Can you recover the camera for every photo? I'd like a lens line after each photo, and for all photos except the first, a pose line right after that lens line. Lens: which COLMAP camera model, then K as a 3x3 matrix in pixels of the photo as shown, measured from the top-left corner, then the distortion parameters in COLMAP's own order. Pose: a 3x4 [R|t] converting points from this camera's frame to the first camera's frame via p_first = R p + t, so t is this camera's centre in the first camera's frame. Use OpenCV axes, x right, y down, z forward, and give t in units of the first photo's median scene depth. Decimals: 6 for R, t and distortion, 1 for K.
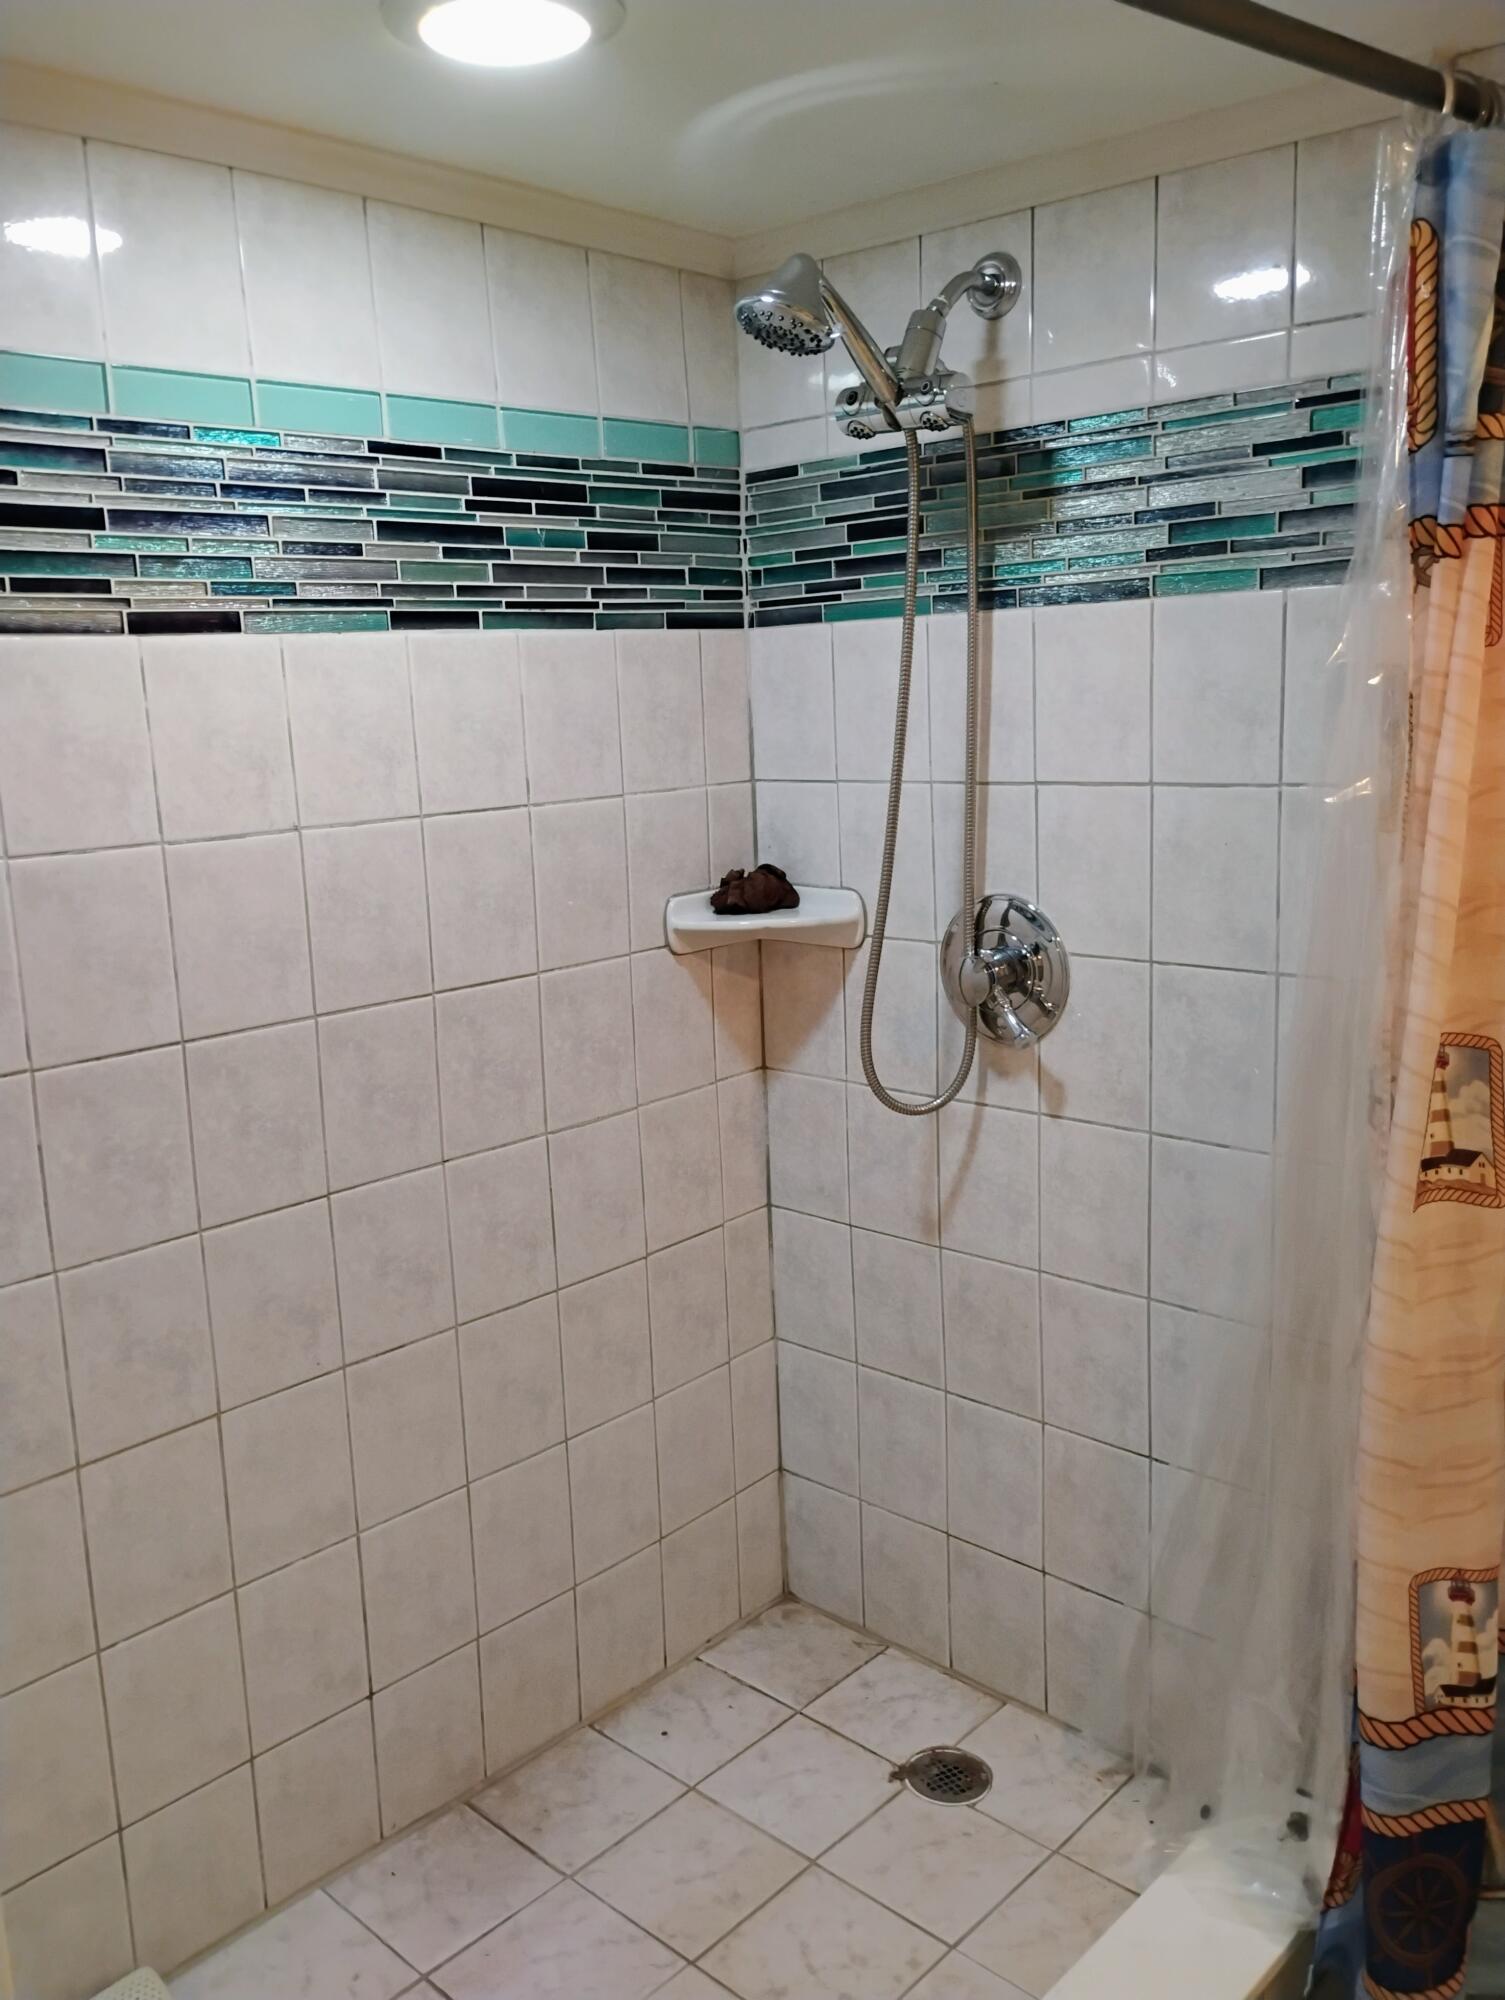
lens RADIAL K [[1654.5, 0, 752.5], [0, 1654.5, 1000.0], [0, 0, 1]] dist [0.061169, -0.076509]
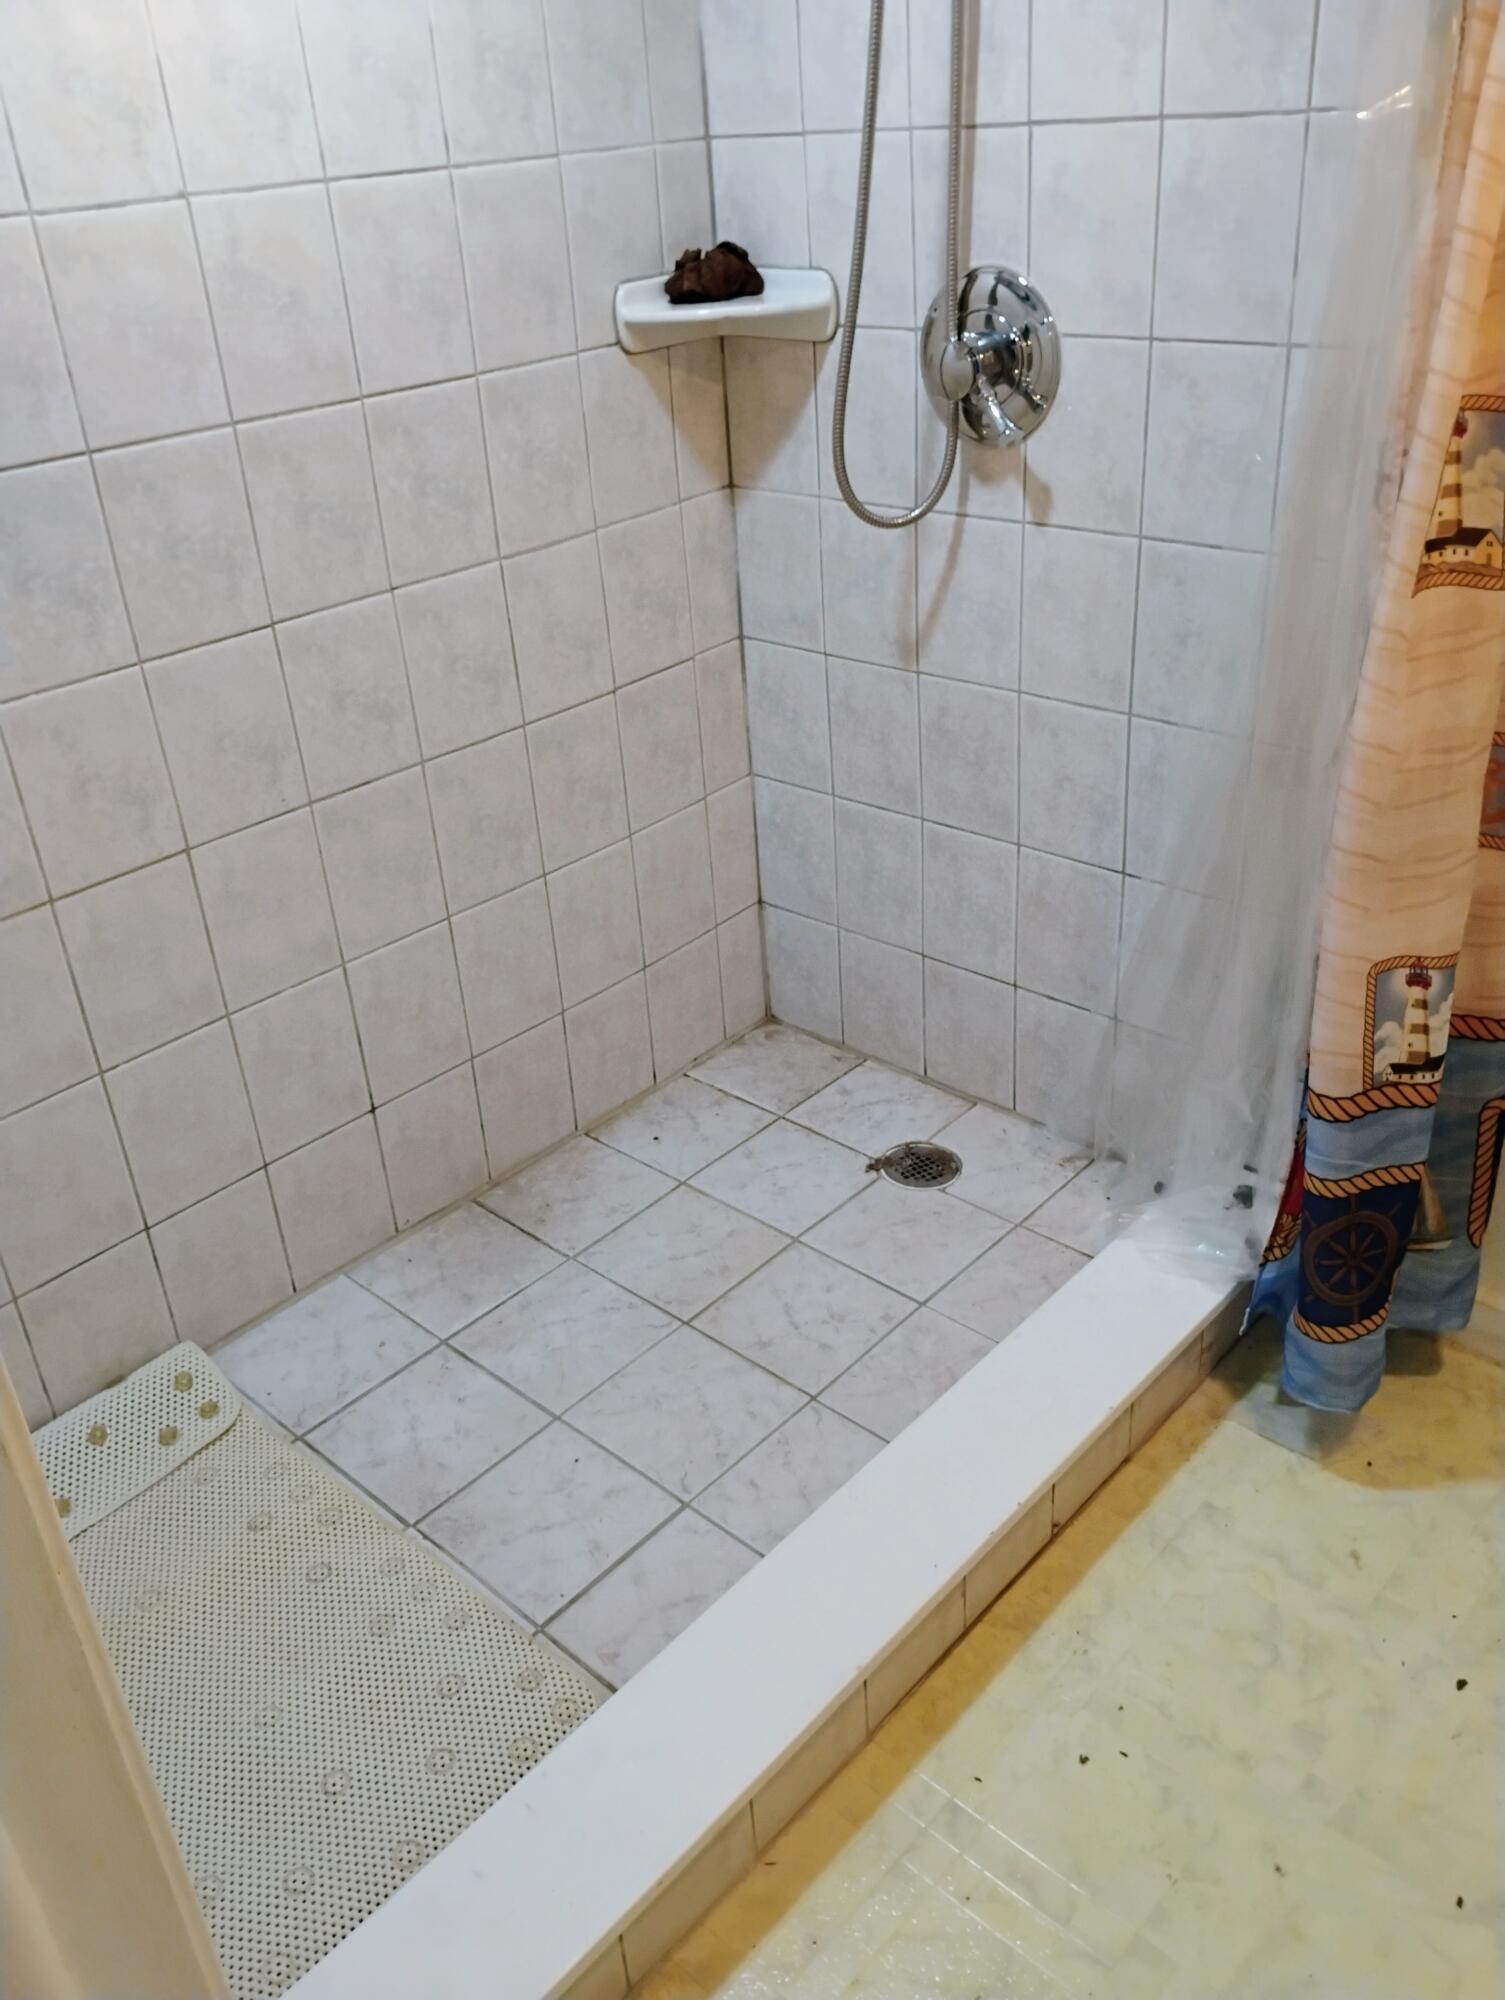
lens RADIAL K [[1654.5, 0, 752.5], [0, 1654.5, 1000.0], [0, 0, 1]] dist [0.061169, -0.076509]
pose [[0.999569, -0.029223, 0.002849, 0.009396], [0.026865, 0.949425, 0.312841, 0.028044], [-0.011847, -0.312630, 0.949801, 0.023755]]
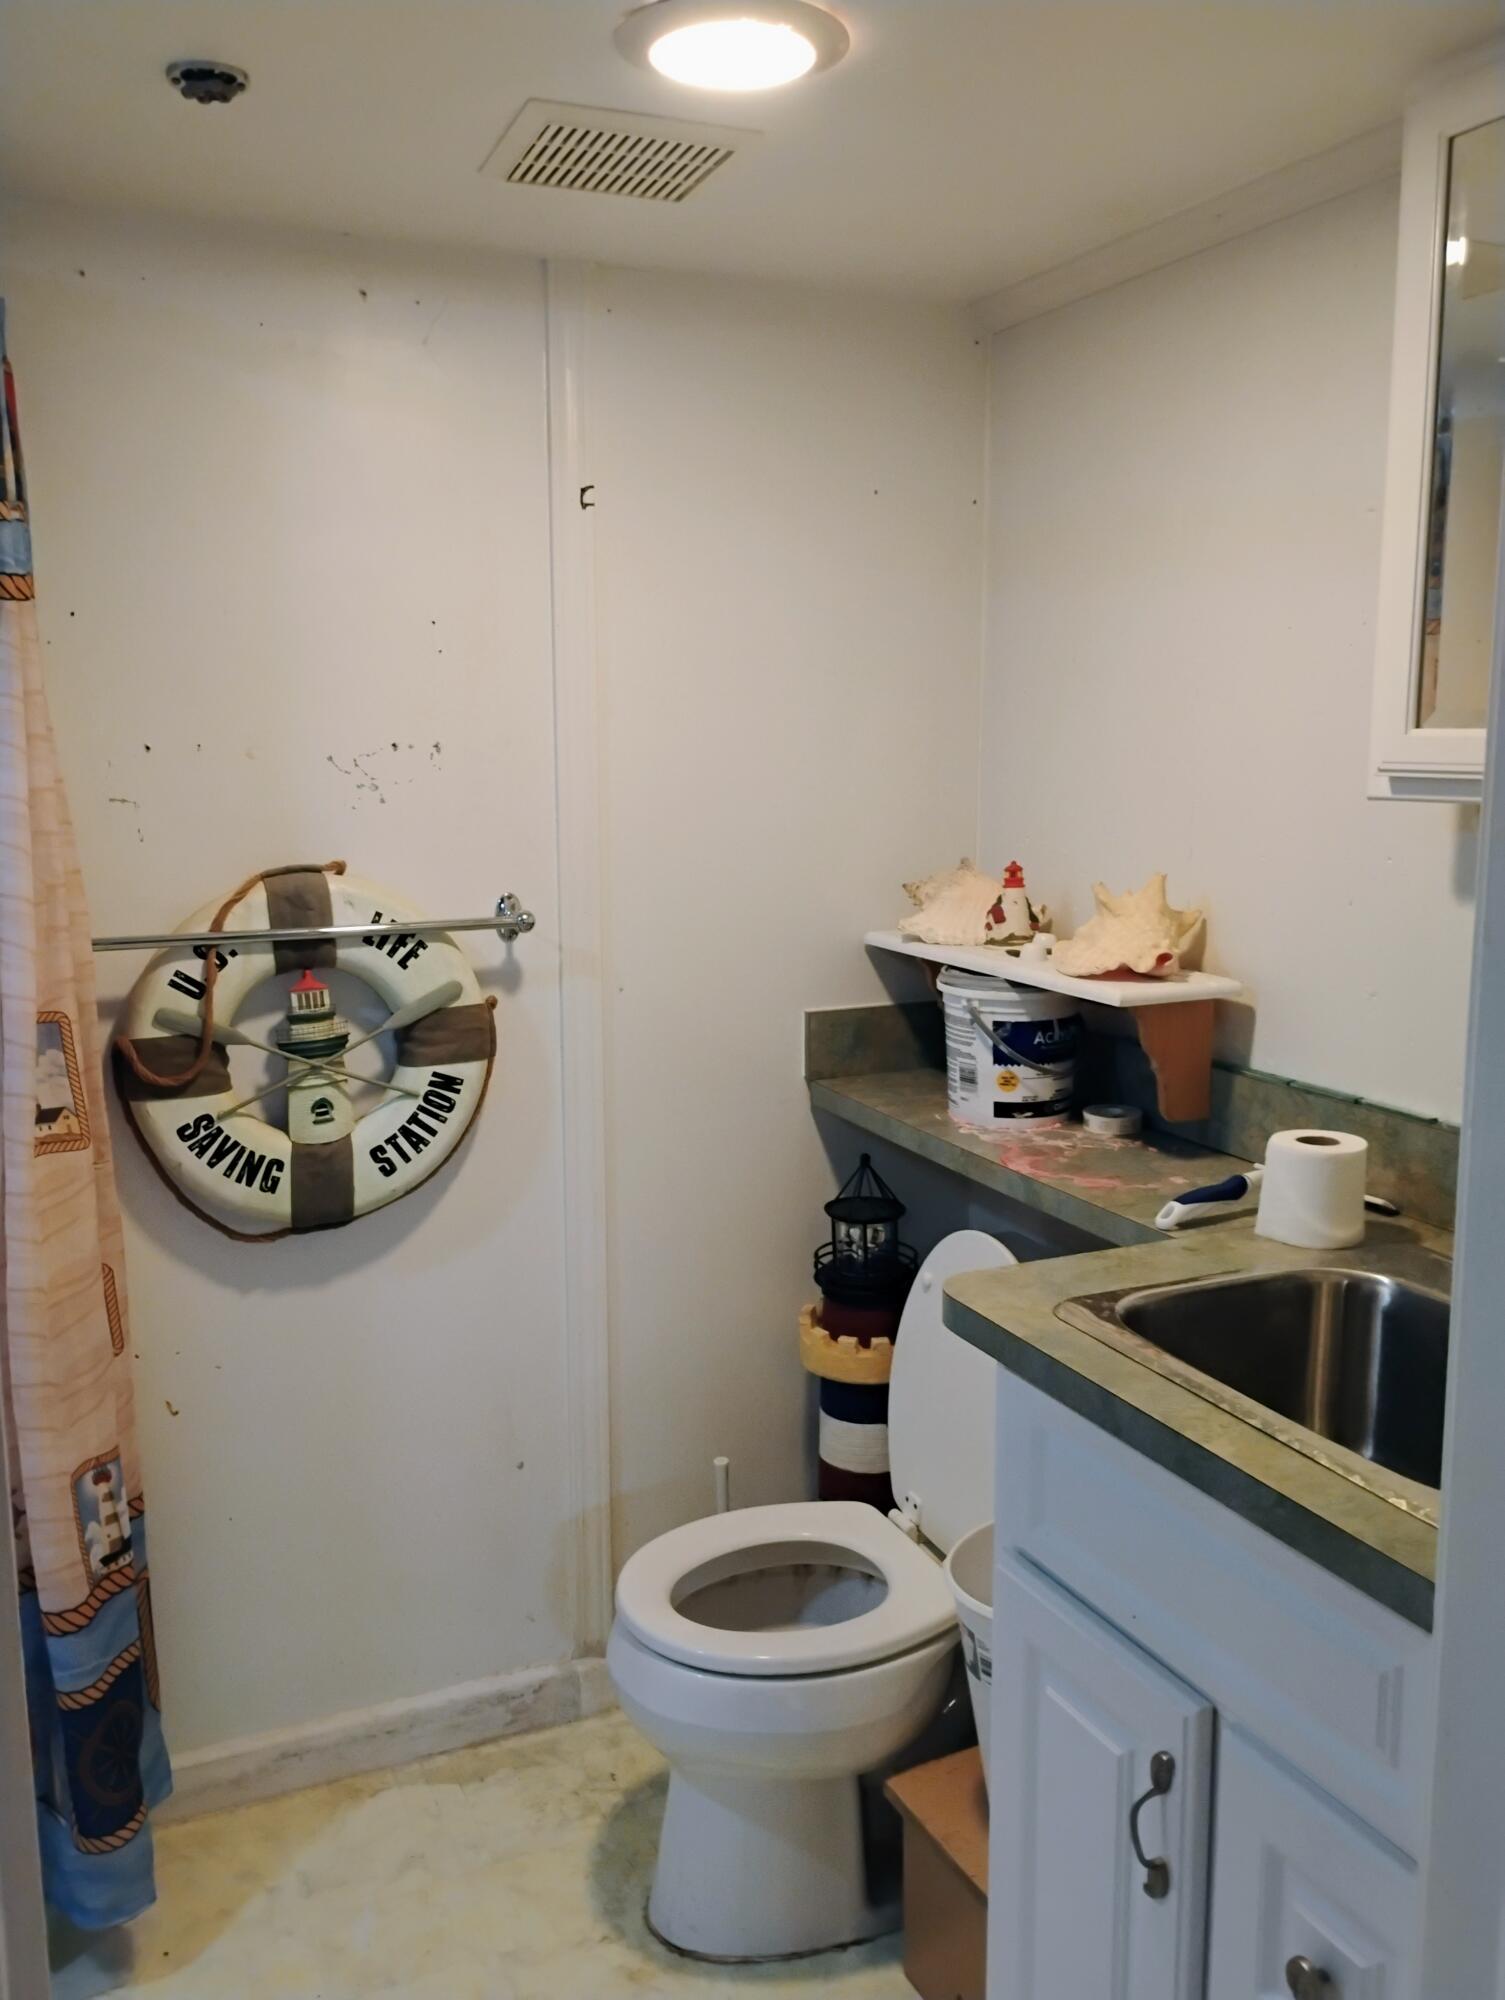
lens RADIAL K [[1635.3, 0, 752.5], [0, 1635.3, 1000.0], [0, 0, 1]] dist [0.077308, -0.123268]
pose [[0.396364, -0.111448, 0.911304, -0.338841], [0.165130, 0.985071, 0.048648, 0.029479], [-0.903121, 0.131201, 0.408850, 0.038652]]
